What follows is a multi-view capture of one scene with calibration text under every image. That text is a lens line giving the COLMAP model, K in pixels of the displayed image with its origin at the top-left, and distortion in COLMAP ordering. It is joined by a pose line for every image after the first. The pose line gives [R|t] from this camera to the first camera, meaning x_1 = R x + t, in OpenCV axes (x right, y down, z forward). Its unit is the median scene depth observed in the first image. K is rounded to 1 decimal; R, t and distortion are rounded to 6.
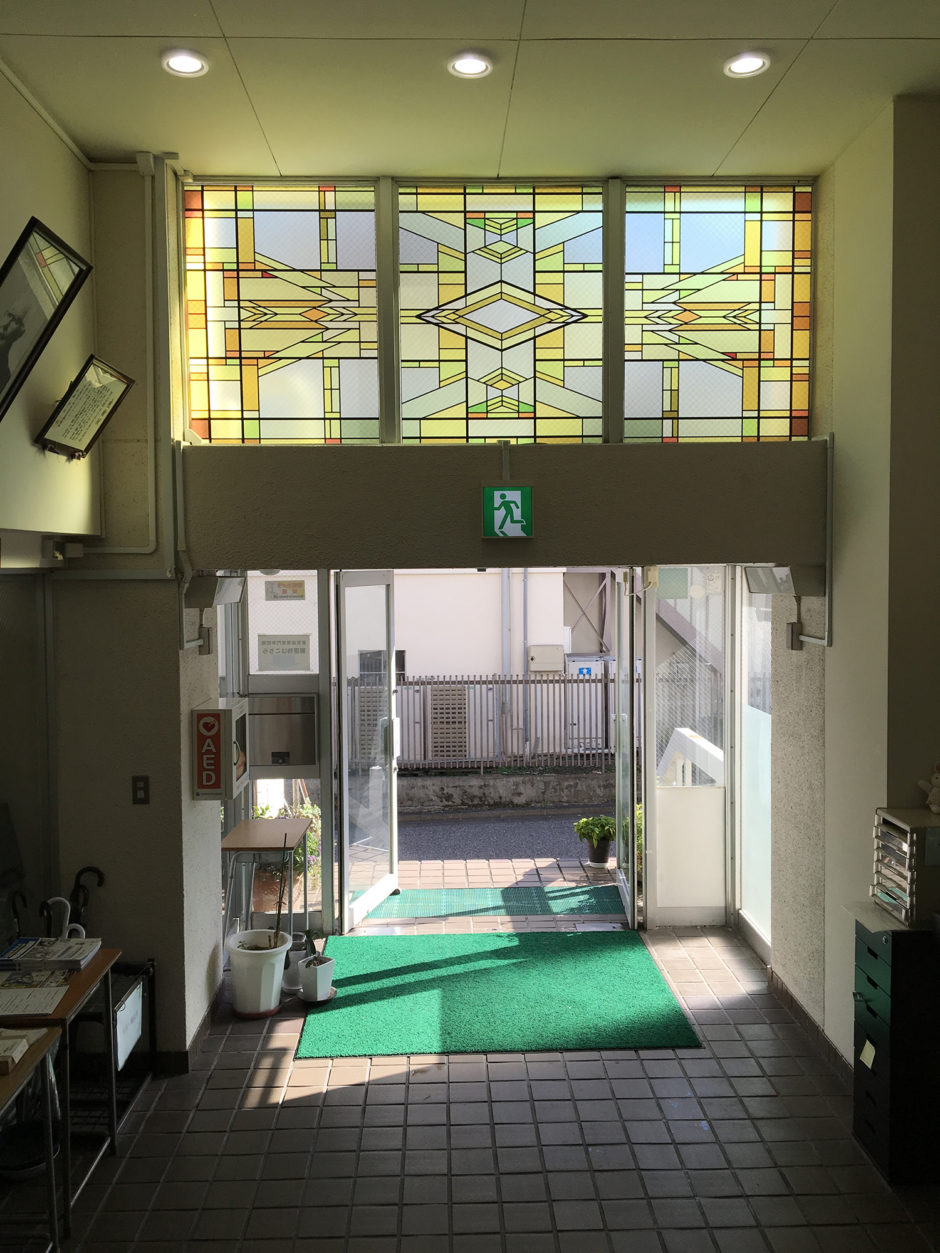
lens RADIAL K [[1063.8, 0, 463.1], [0, 1063.8, 630.2], [0, 0, 1]] dist [0.087112, -0.137721]
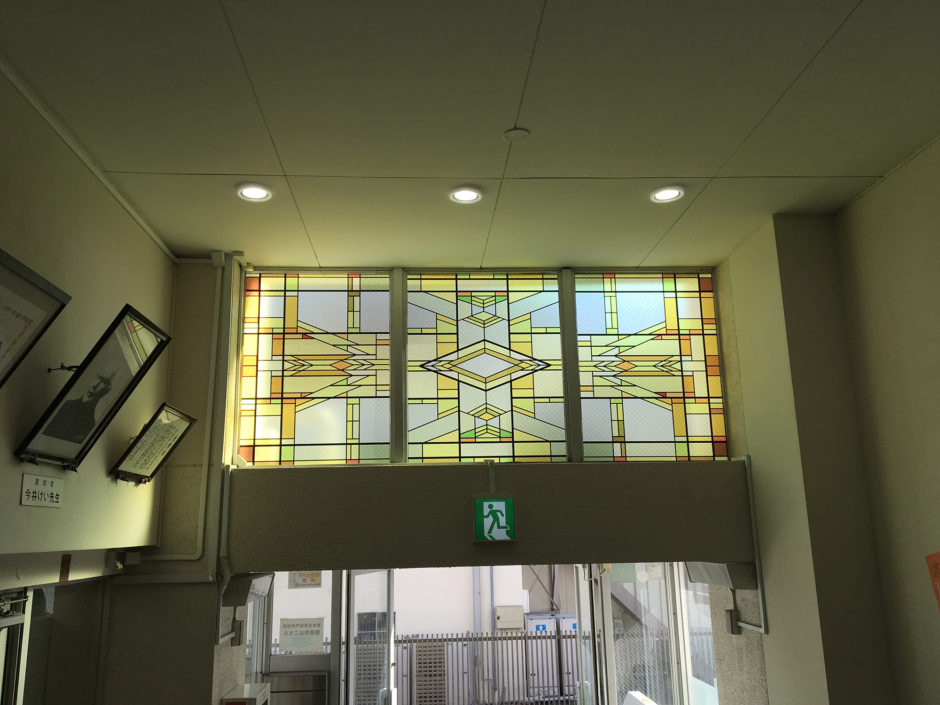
lens RADIAL K [[798.1, 0, 460.5], [0, 798.1, 353.2], [0, 0, 1]] dist [0.087112, -0.137721]
pose [[0.999488, -0.002449, 0.031904, -0.025289], [0.011112, 0.961584, -0.274286, -0.040977], [-0.030007, 0.274501, 0.961119, 0.061590]]
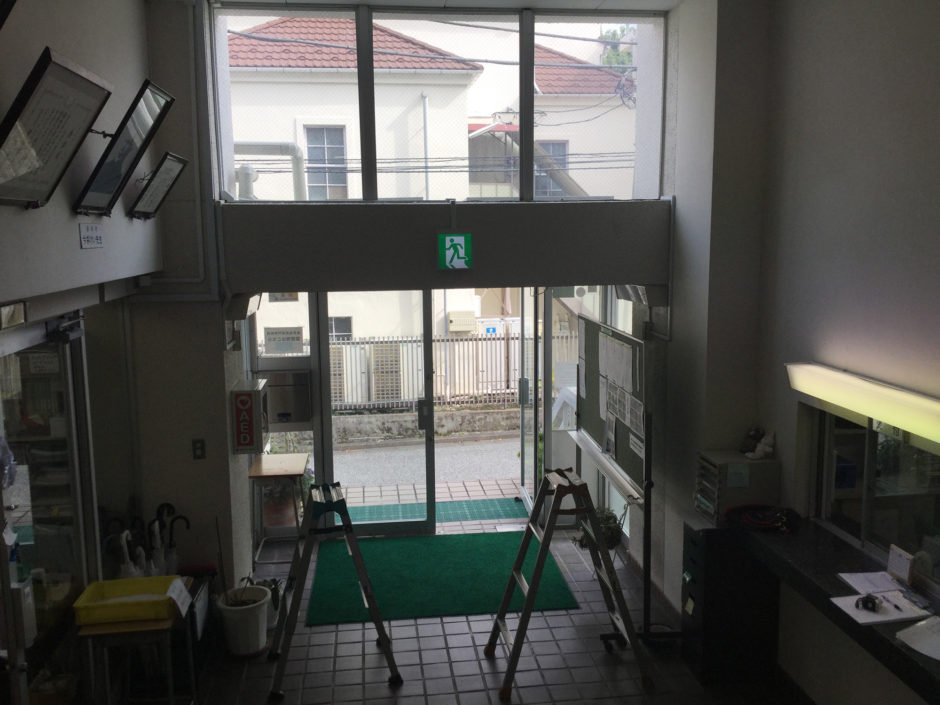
lens RADIAL K [[869.7, 0, 473.4], [0, 869.7, 356.1], [0, 0, 1]] dist [0.090139, 0.000000]
pose [[0.994580, -0.016516, 0.102654, -0.054301], [0.007795, 0.996369, 0.084786, -0.066857], [-0.103681, -0.083526, 0.991097, -0.171943]]
